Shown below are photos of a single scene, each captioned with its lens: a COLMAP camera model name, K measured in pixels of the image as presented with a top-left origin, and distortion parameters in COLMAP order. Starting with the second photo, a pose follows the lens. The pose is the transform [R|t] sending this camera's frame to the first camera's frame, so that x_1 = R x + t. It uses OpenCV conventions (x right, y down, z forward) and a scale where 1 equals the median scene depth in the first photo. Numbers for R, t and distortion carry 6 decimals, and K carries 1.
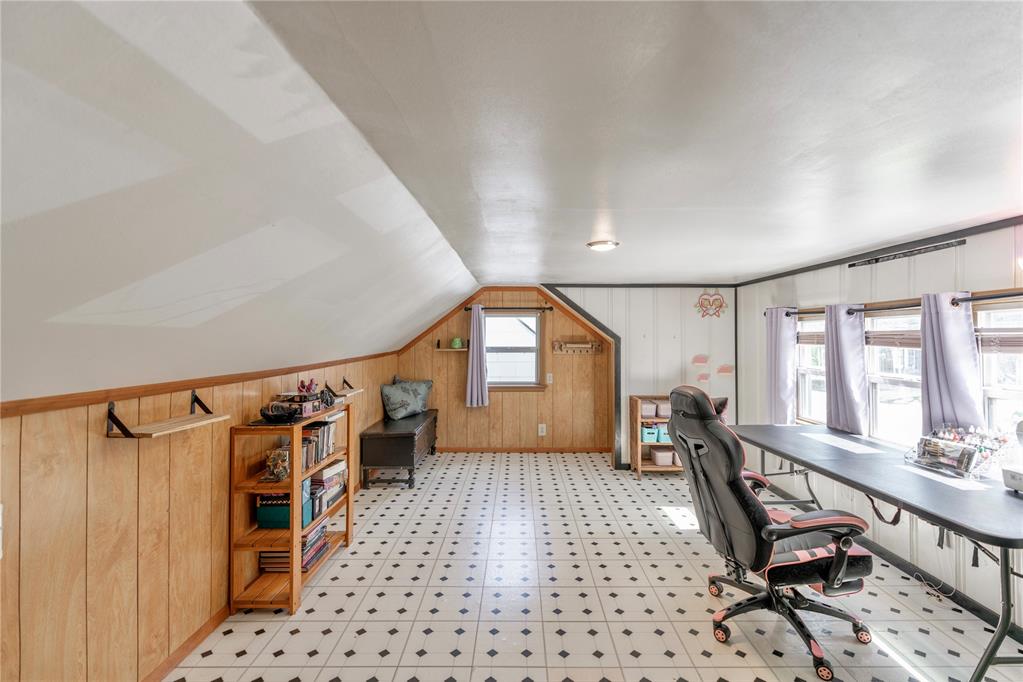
lens RADIAL K [[461.9, 0, 517.2], [0, 461.9, 336.7], [0, 0, 1]] dist [-0.007944, 0.001383]
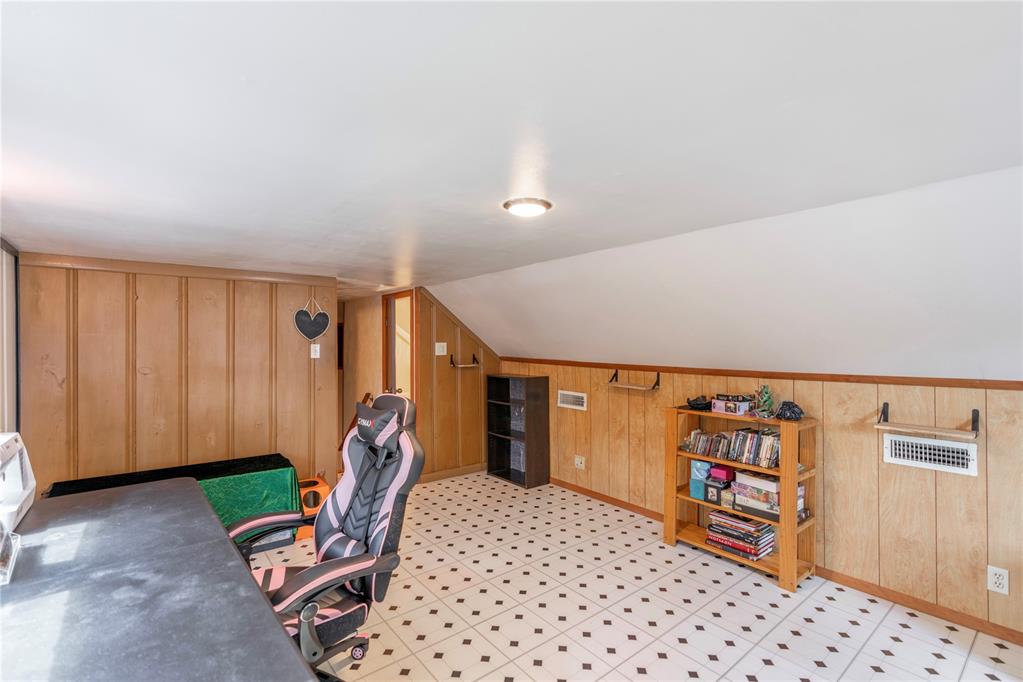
lens RADIAL K [[461.9, 0, 511.5], [0, 461.9, 337.9], [0, 0, 1]] dist [-0.007944, 0.001383]
pose [[-0.779445, 0.003147, -0.626463, 0.499762], [0.005081, 0.999986, -0.001298, -0.010055], [0.626451, -0.004195, -0.779450, 1.215396]]
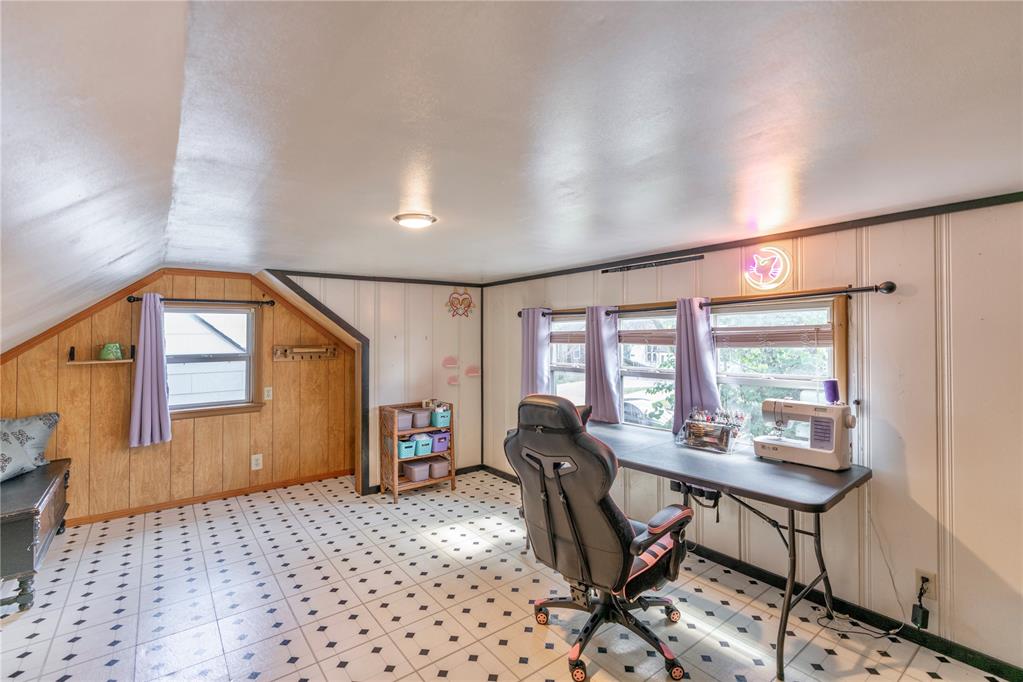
lens RADIAL K [[461.9, 0, 508.7], [0, 461.9, 331.8], [0, 0, 1]] dist [-0.007944, 0.001383]
pose [[0.793978, -0.003848, 0.607934, -0.095033], [0.011892, 0.999887, -0.009203, -0.001141], [-0.607830, 0.014536, 0.793934, 0.178086]]
